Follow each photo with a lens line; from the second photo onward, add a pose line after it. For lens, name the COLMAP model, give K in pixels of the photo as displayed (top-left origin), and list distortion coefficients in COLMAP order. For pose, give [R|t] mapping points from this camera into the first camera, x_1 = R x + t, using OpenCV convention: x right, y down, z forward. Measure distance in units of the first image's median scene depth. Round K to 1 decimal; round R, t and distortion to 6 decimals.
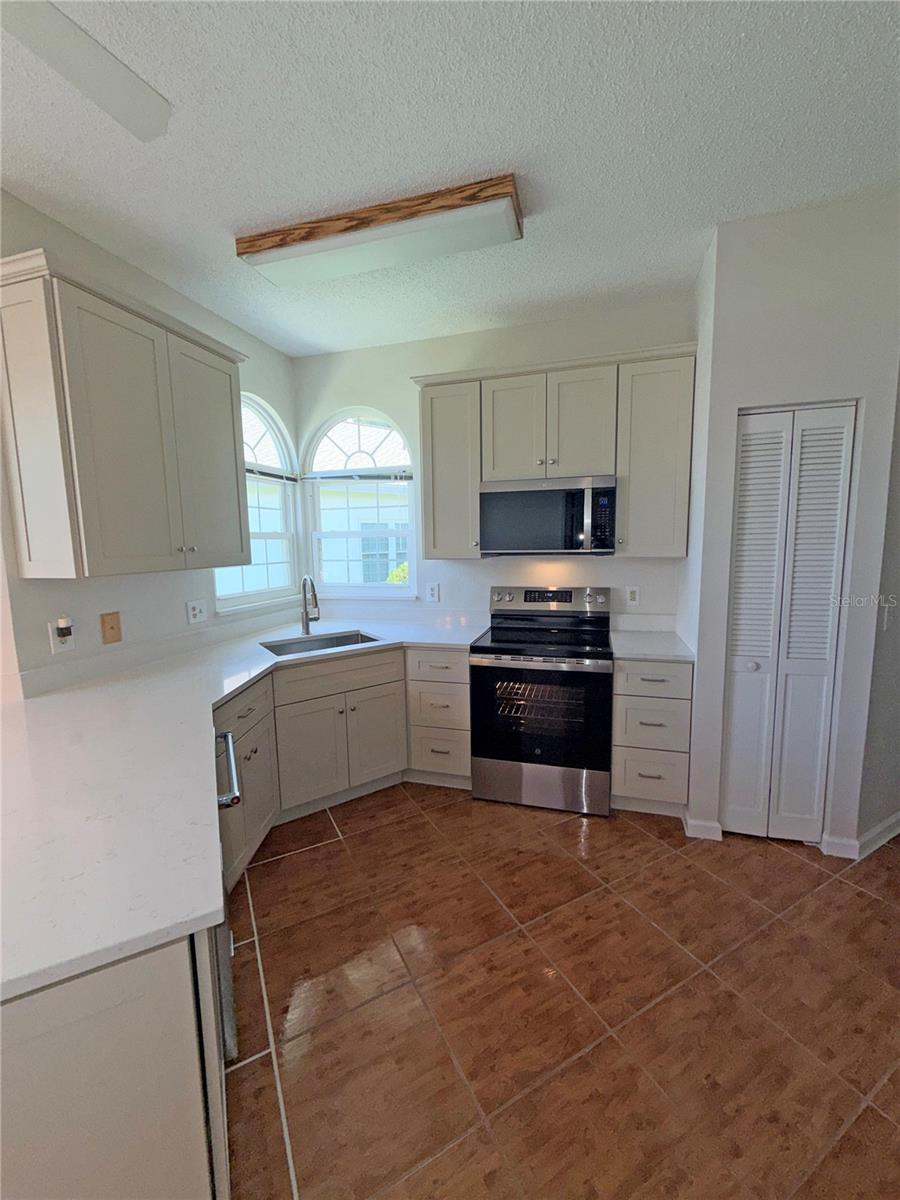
lens RADIAL K [[484.2, 0, 450.0], [0, 484.2, 600.0], [0, 0, 1]] dist [0.013295, -0.000077]
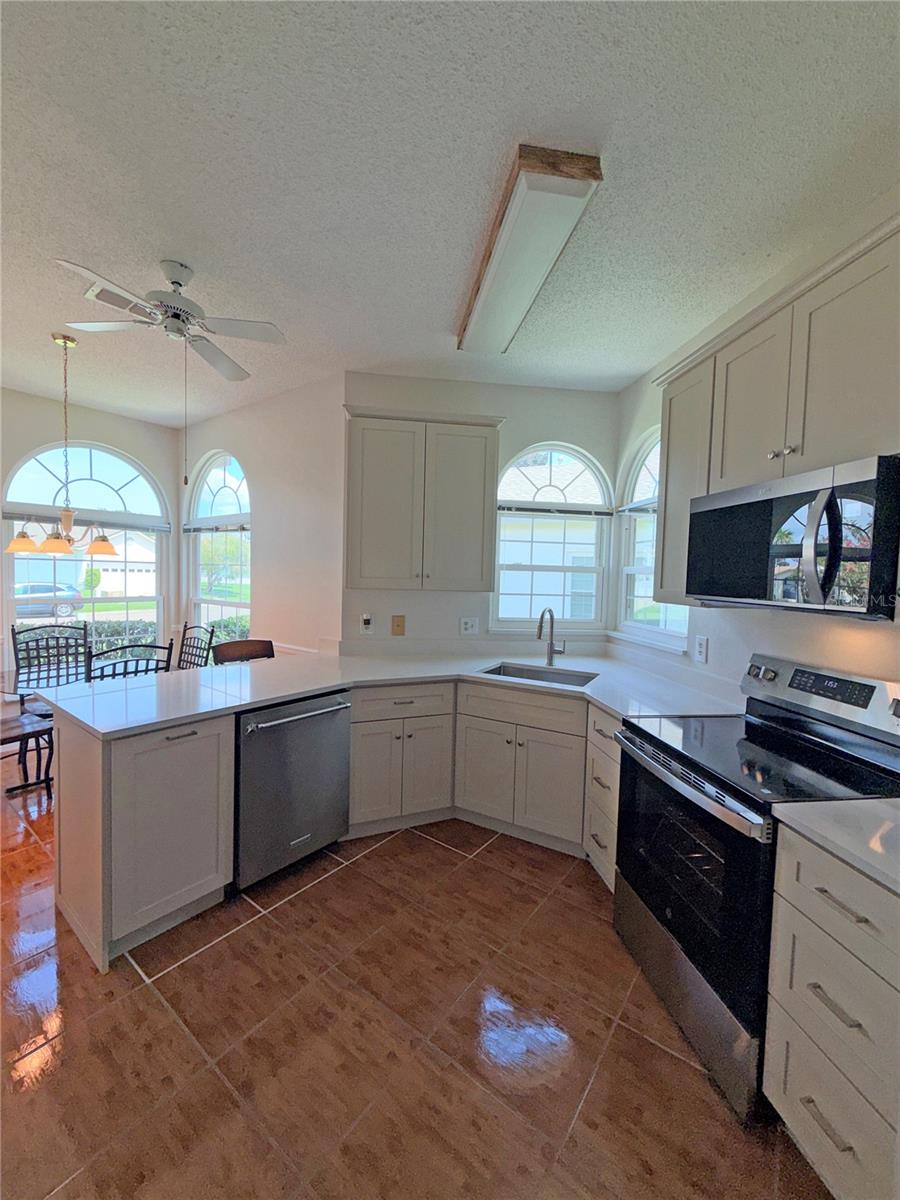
lens RADIAL K [[480.5, 0, 450.0], [0, 480.5, 600.0], [0, 0, 1]] dist [-0.000588, 0.000016]
pose [[0.407050, 0.076614, -0.910187, 0.602512], [-0.147268, 0.988944, 0.017383, -0.058789], [0.901456, 0.126965, 0.413833, 0.435613]]
